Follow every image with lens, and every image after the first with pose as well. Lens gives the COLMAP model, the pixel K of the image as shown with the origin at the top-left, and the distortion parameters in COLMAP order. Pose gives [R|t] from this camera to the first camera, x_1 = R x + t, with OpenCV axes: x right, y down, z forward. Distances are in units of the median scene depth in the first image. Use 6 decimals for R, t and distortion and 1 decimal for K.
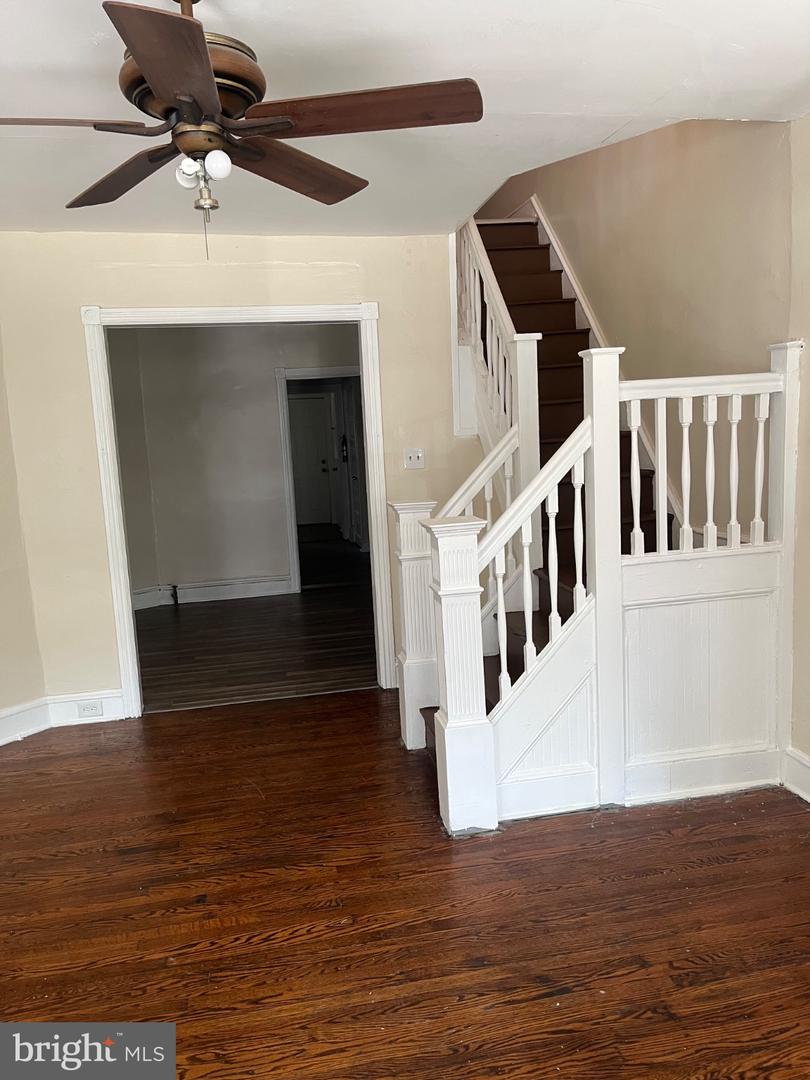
lens RADIAL K [[815.2, 0, 408.1], [0, 815.2, 538.6], [0, 0, 1]] dist [0.049881, -0.069207]
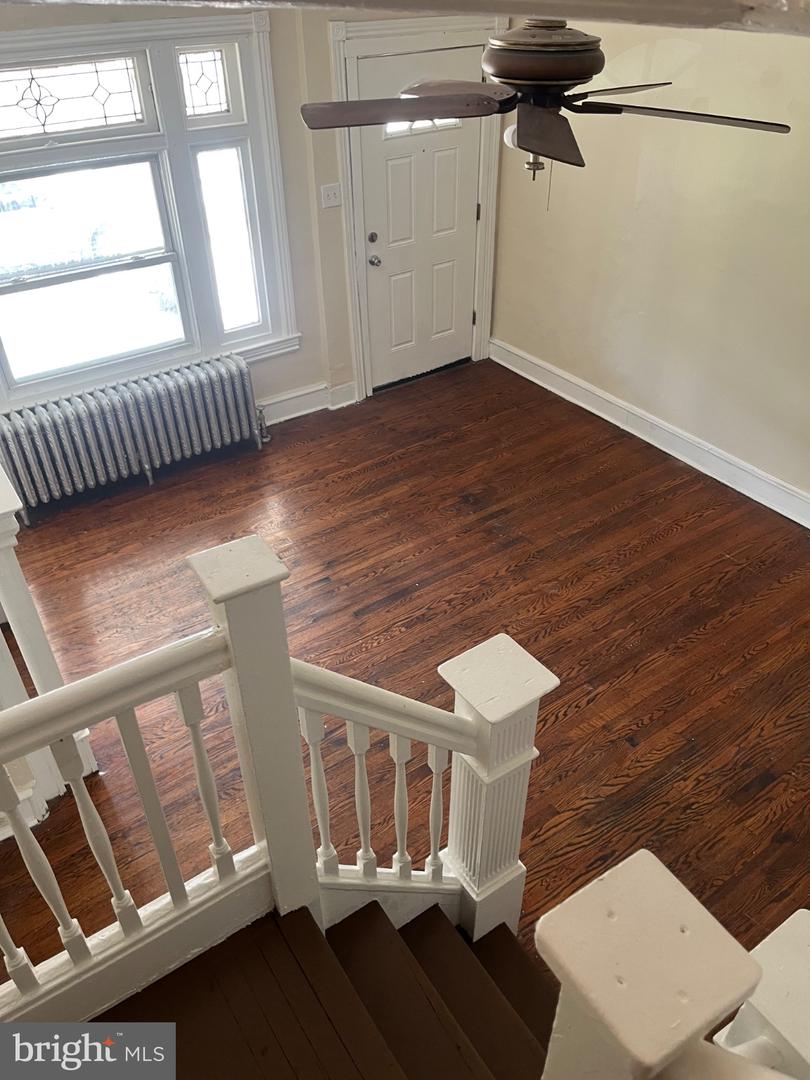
lens RADIAL K [[831.1, 0, 413.6], [0, 831.1, 527.3], [0, 0, 1]] dist [0.046527, -0.087887]
pose [[-0.913274, 0.280555, -0.295329, 0.263509], [-0.006162, 0.715410, 0.698677, -0.538094], [0.407299, 0.639904, -0.651637, 1.256486]]
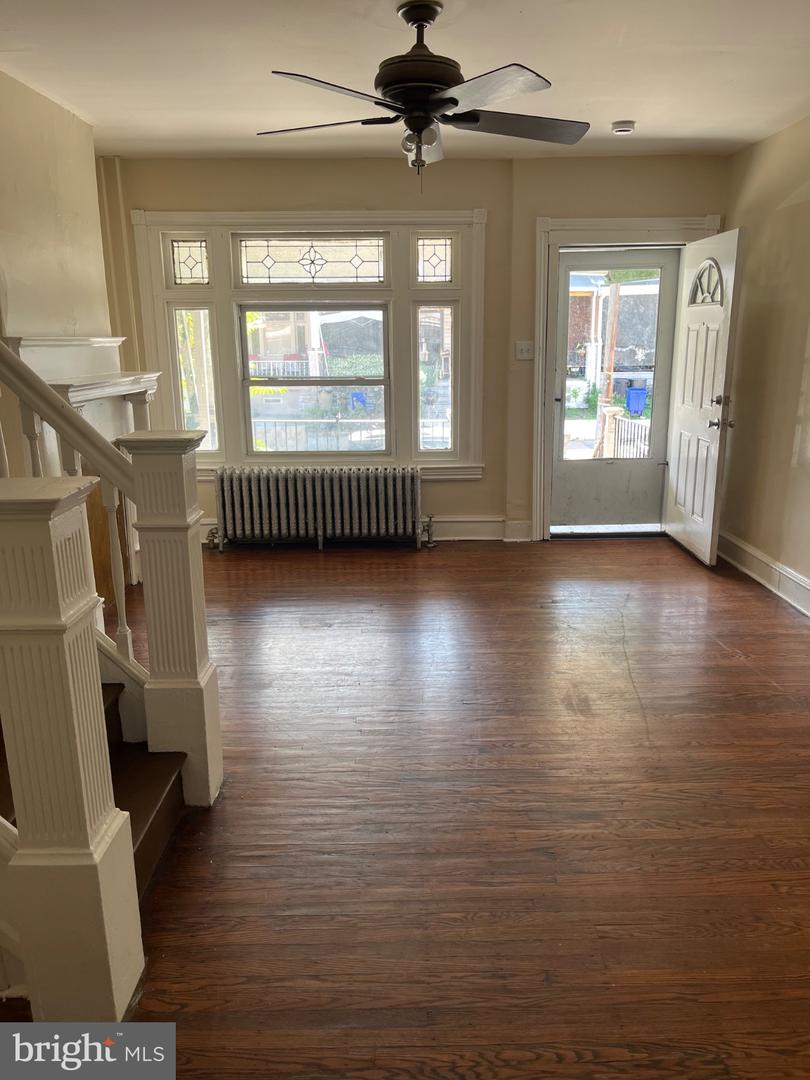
lens RADIAL K [[815.2, 0, 408.1], [0, 815.2, 538.6], [0, 0, 1]] dist [0.049881, -0.069207]
pose [[-0.981466, 0.013742, 0.191142, -0.308295], [0.083424, 0.928594, 0.361599, -0.187950], [-0.172524, 0.370843, -0.912530, 1.629830]]
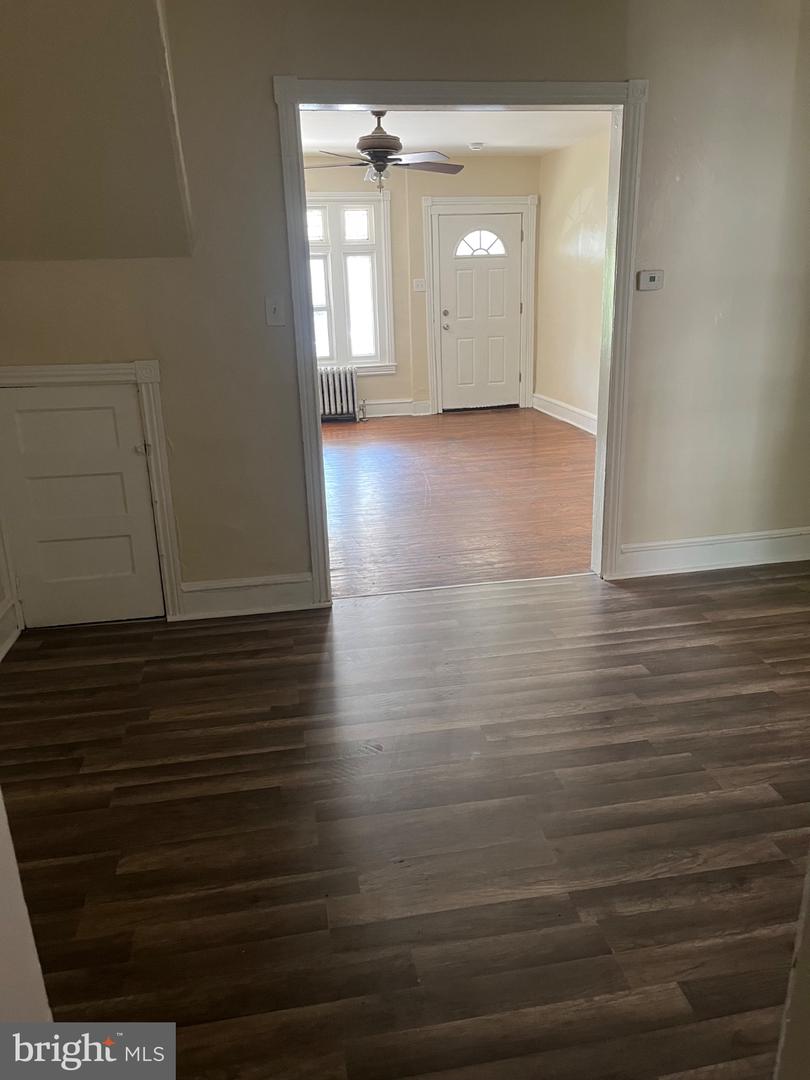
lens RADIAL K [[815.2, 0, 408.1], [0, 815.2, 538.6], [0, 0, 1]] dist [0.049881, -0.069207]
pose [[-0.996835, 0.070974, 0.035808, -0.221228], [0.079489, 0.895721, 0.437453, -0.337861], [-0.001026, 0.438915, -0.898528, 2.596571]]
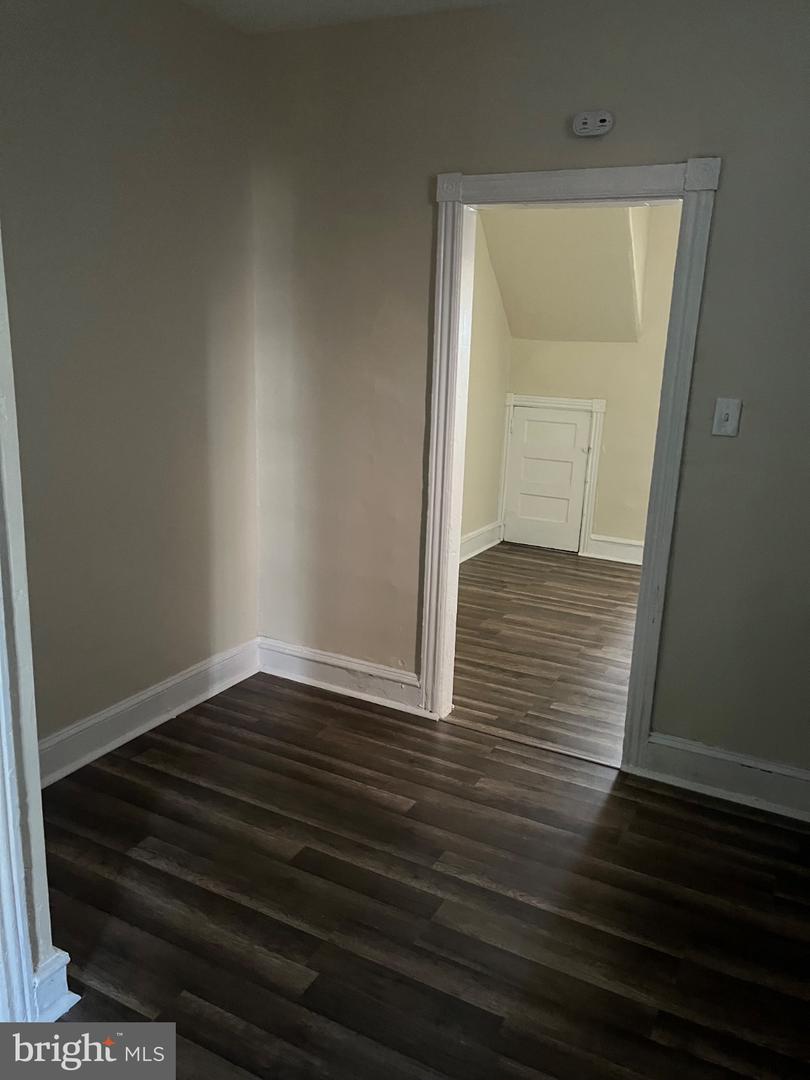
lens RADIAL K [[810.0, 0, 405.0], [0, 810.0, 540.0], [0, 0, 1]] dist [0.075094, -0.094915]
pose [[-0.785402, -0.125814, 0.606065, -0.668862], [0.090735, 0.945148, 0.313789, -0.423550], [-0.612300, 0.301441, -0.730905, 3.246774]]
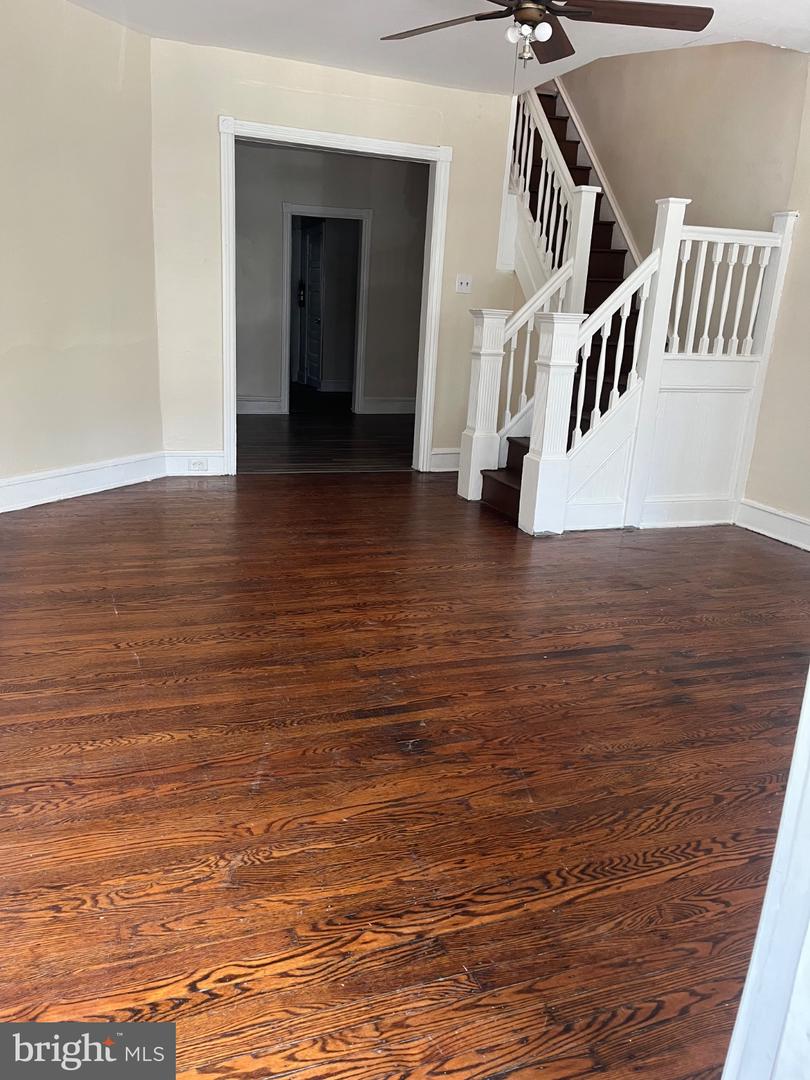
lens RADIAL K [[819.9, 0, 397.9], [0, 819.9, 541.2], [0, 0, 1]] dist [0.070083, -0.105911]
pose [[0.982183, 0.053658, 0.180101, -0.433748], [-0.077942, 0.988368, 0.130589, 0.191964], [-0.170999, -0.142300, 0.974941, -0.380080]]
